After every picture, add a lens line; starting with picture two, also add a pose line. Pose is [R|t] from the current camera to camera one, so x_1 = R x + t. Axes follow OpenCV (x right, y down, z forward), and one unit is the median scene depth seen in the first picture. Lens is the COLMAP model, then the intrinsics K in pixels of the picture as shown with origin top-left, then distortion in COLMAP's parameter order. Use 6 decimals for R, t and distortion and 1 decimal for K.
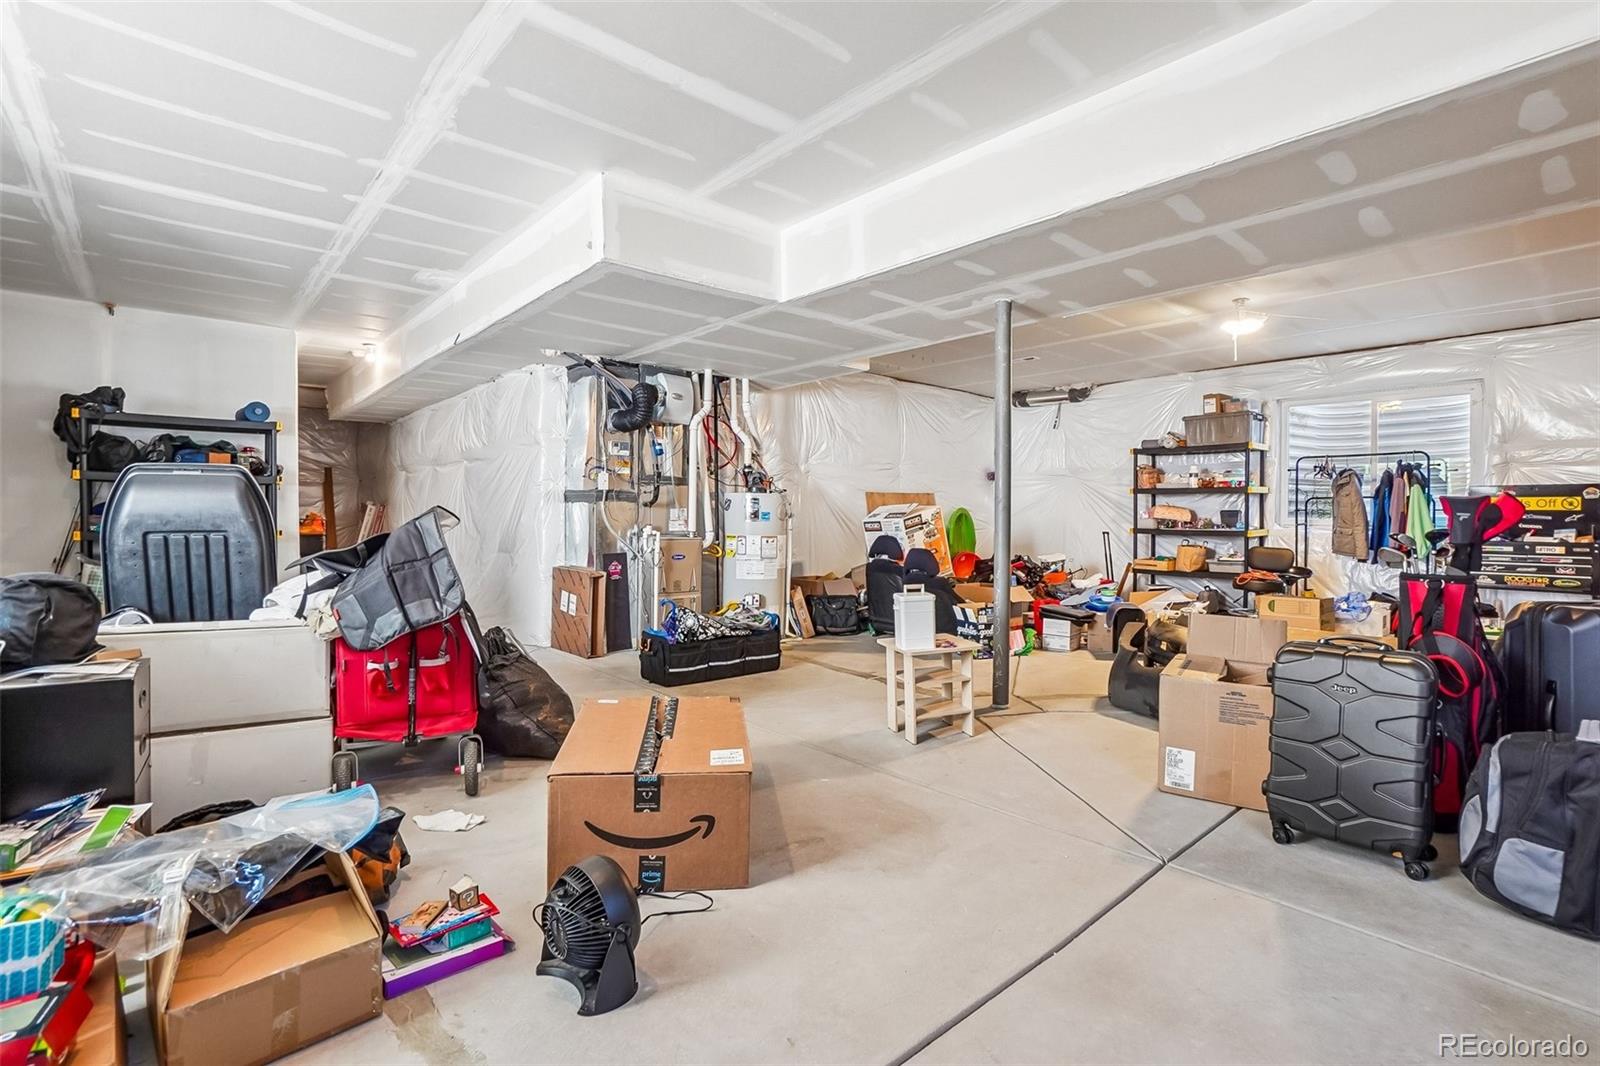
lens RADIAL K [[718.2, 0, 796.0], [0, 718.2, 518.9], [0, 0, 1]] dist [-0.055098, 0.020551]
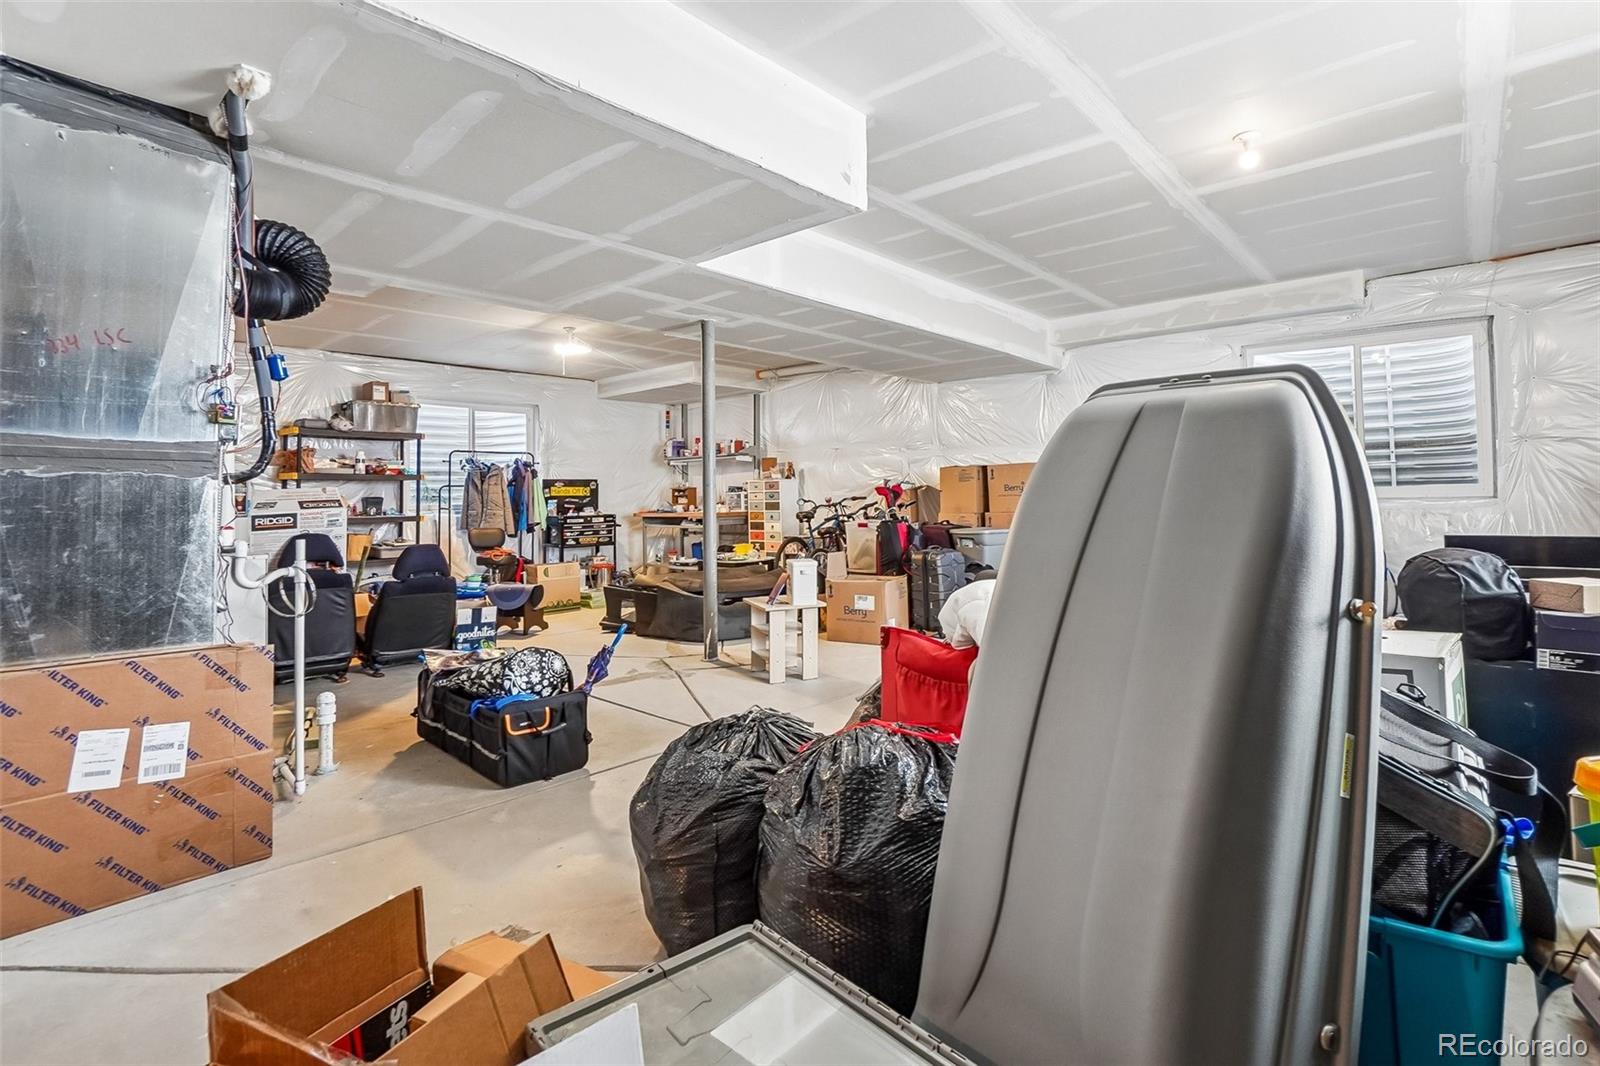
lens RADIAL K [[745.9, 0, 797.7], [0, 745.9, 470.8], [0, 0, 1]] dist [-0.000785, -0.000050]
pose [[-0.083584, 0.032672, 0.995965, -0.844663], [0.022582, 0.999268, -0.030886, -0.006038], [-0.996245, 0.019909, -0.084261, 0.826743]]
